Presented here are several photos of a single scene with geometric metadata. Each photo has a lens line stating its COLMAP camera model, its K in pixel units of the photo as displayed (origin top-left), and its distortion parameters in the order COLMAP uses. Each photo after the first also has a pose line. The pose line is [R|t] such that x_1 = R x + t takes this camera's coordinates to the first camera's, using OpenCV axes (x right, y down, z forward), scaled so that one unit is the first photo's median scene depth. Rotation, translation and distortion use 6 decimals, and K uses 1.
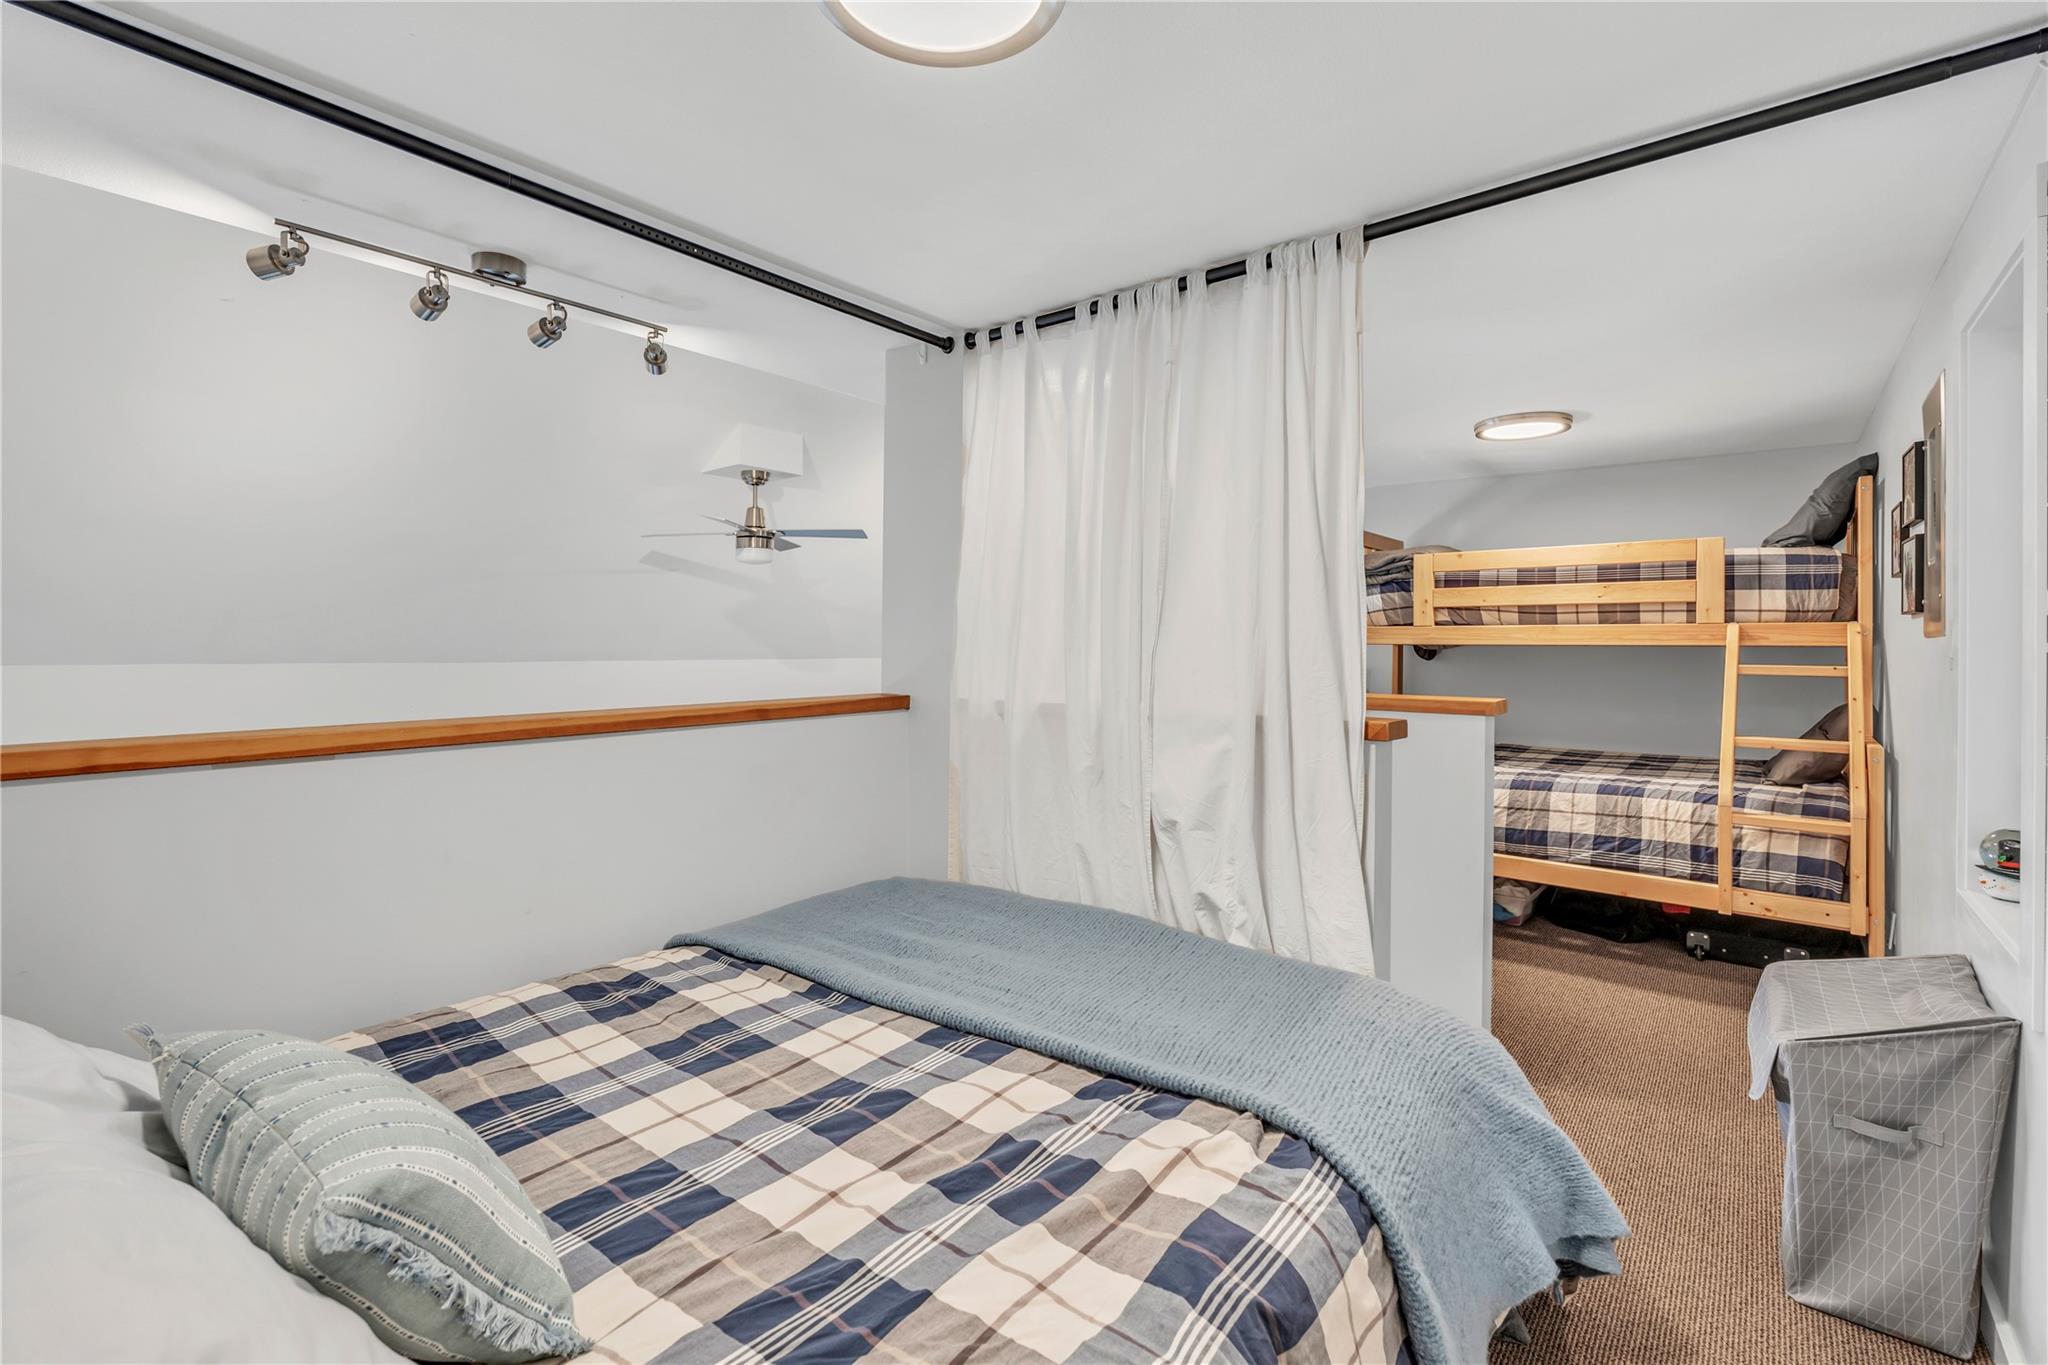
lens RADIAL K [[926.8, 0, 1030.2], [0, 926.8, 640.0], [0, 0, 1]] dist [-0.002253, -0.000290]
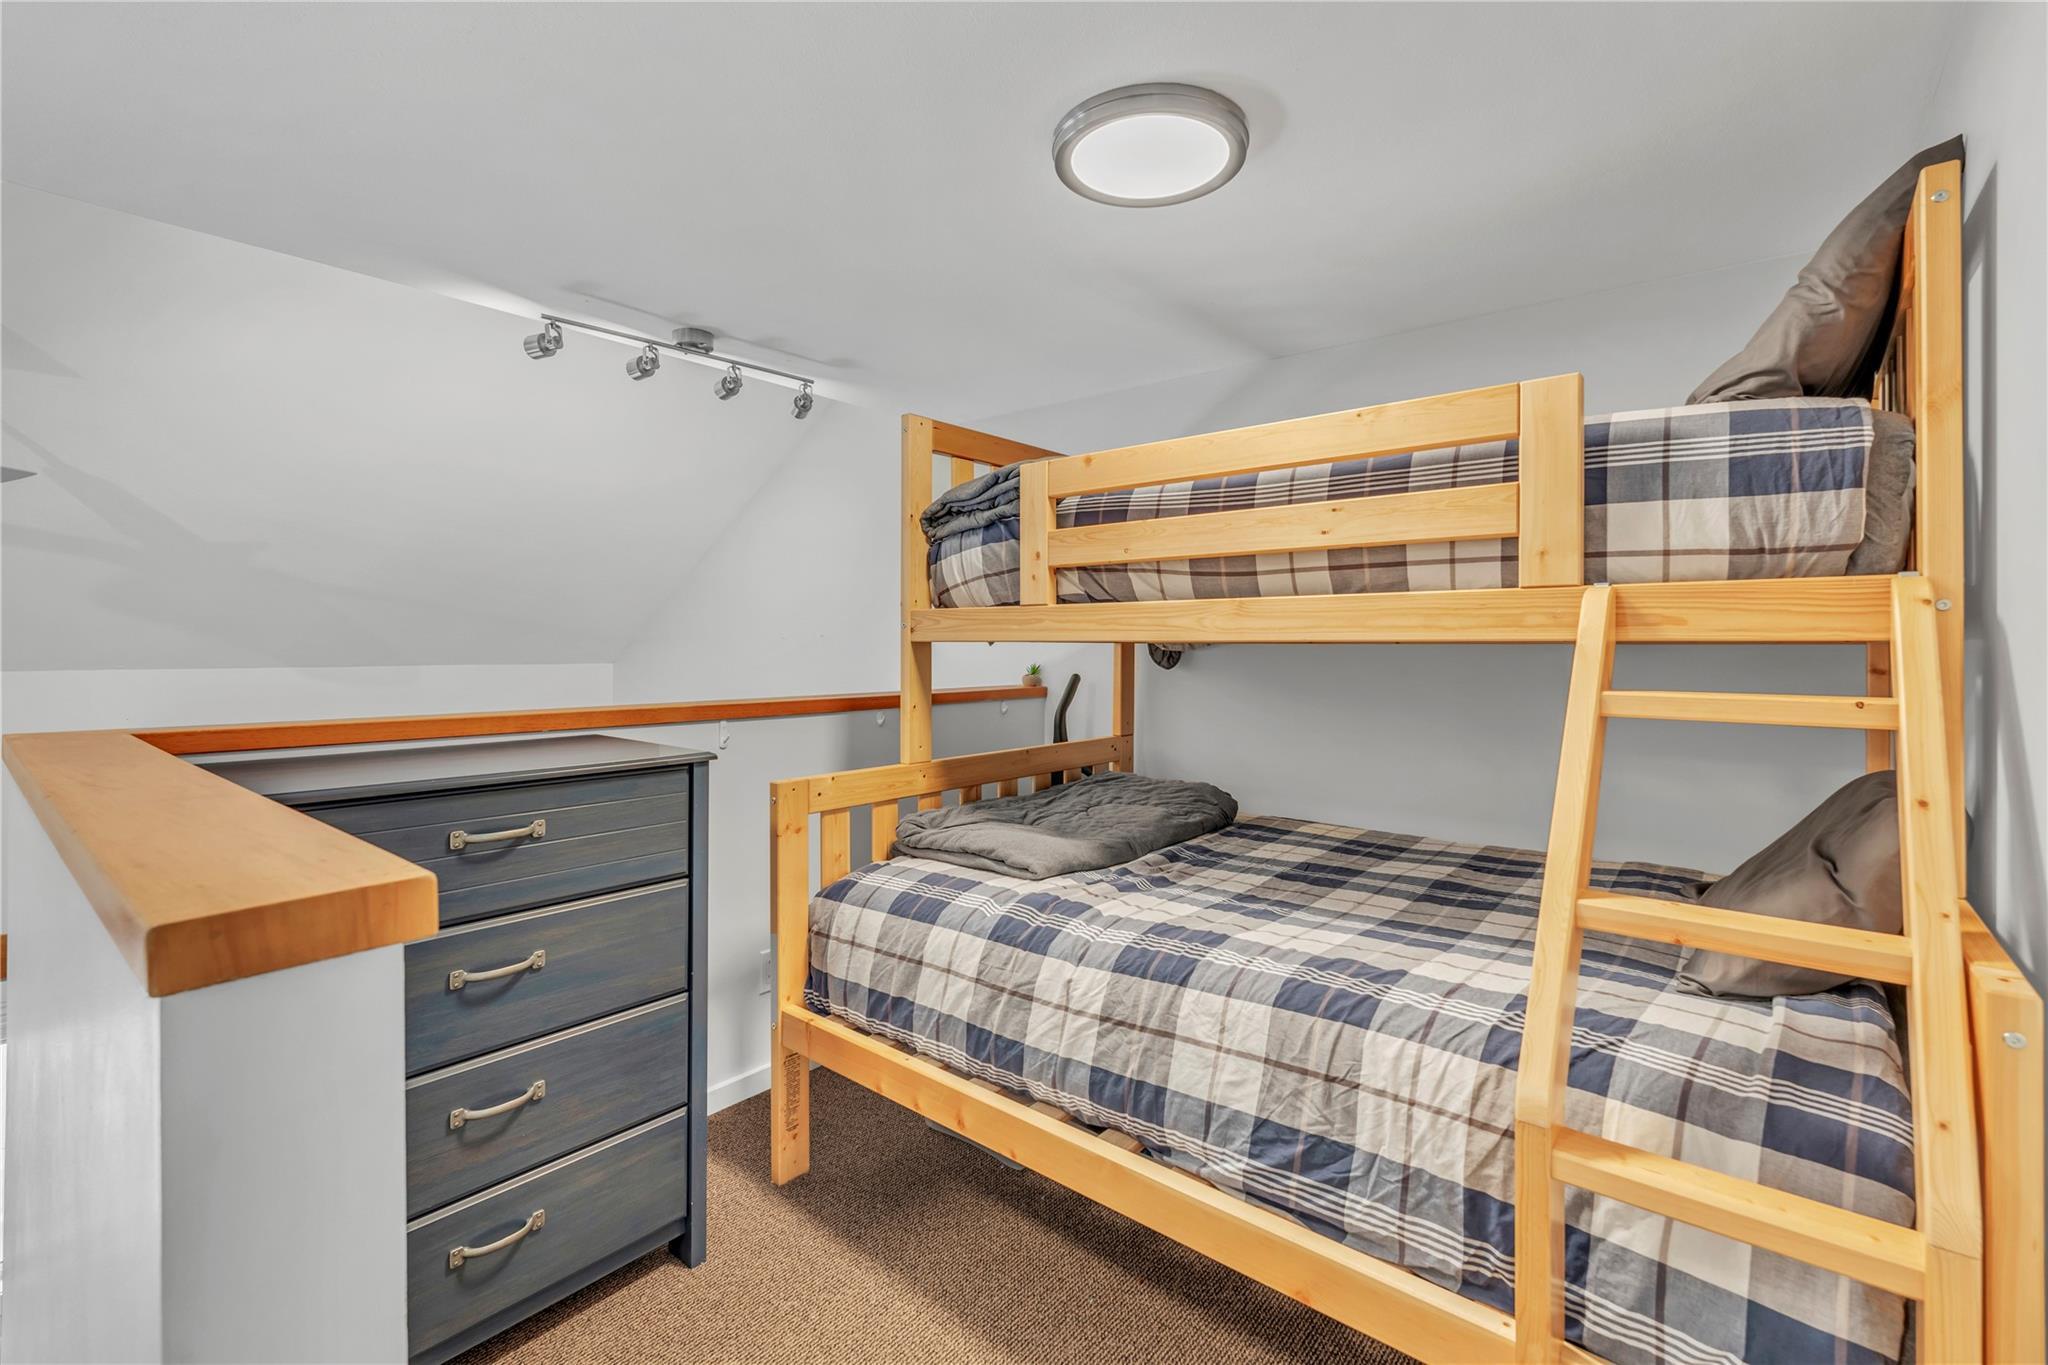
lens RADIAL K [[943.4, 0, 1031.4], [0, 943.4, 636.9], [0, 0, 1]] dist [-0.001881, 0.000968]
pose [[0.999960, -0.002149, 0.008711, 0.503625], [0.002180, 0.999991, -0.003582, 0.005396], [-0.008703, 0.003601, 0.999956, 0.587253]]
